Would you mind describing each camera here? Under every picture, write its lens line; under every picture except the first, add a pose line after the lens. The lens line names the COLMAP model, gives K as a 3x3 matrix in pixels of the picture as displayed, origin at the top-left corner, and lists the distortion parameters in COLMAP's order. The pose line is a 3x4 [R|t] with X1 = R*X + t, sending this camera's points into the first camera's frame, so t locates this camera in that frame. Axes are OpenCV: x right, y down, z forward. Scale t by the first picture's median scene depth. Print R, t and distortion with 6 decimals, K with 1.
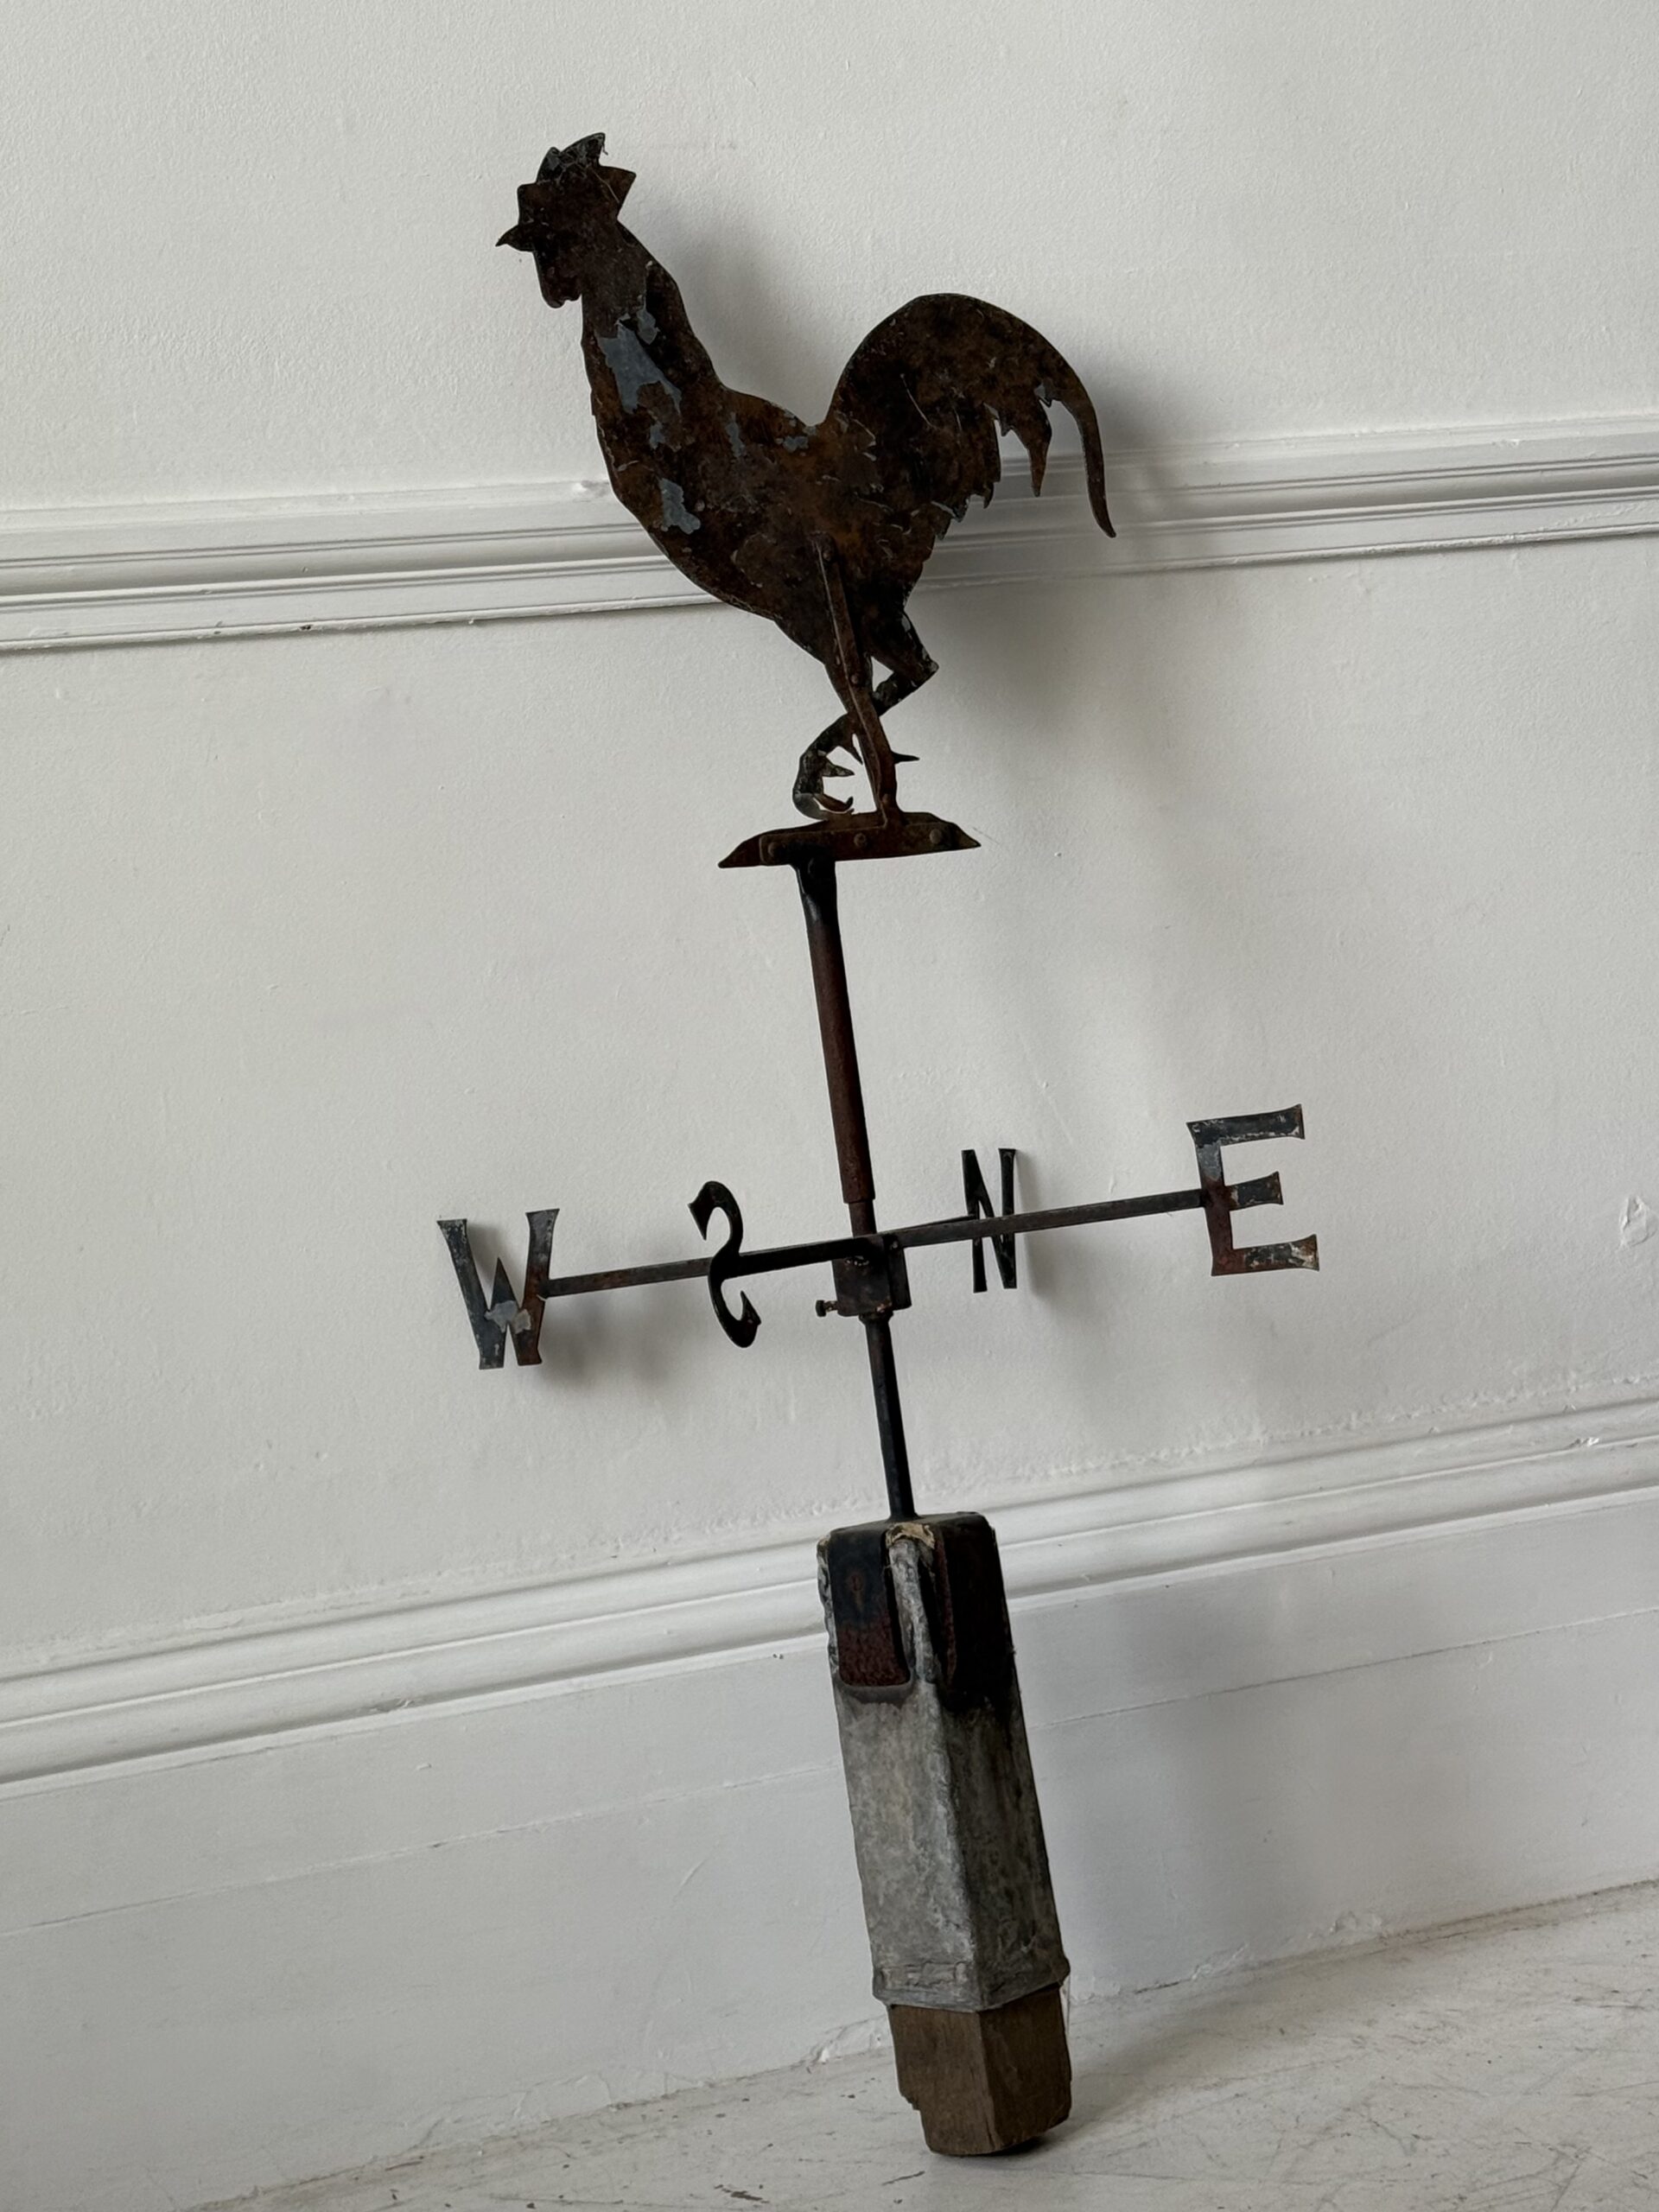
lens RADIAL K [[4089.5, 0, 834.0], [0, 4089.5, 1110.2], [0, 0, 1]] dist [0.147532, 0.000000]
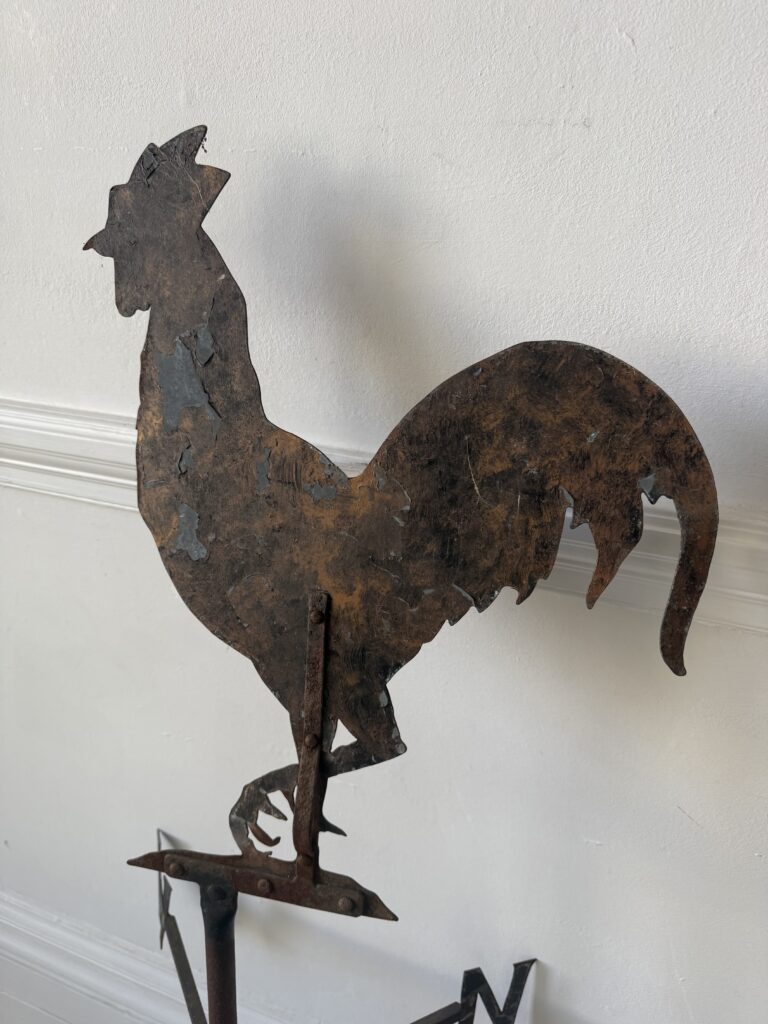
lens RADIAL K [[722.5, 0, 379.3], [0, 722.5, 516.7], [0, 0, 1]] dist [0.028017, -0.026142]
pose [[0.721765, 0.360781, -0.590672, 0.103184], [-0.123345, 0.906786, 0.403143, -0.228680], [0.681059, -0.218118, 0.698987, 0.895345]]
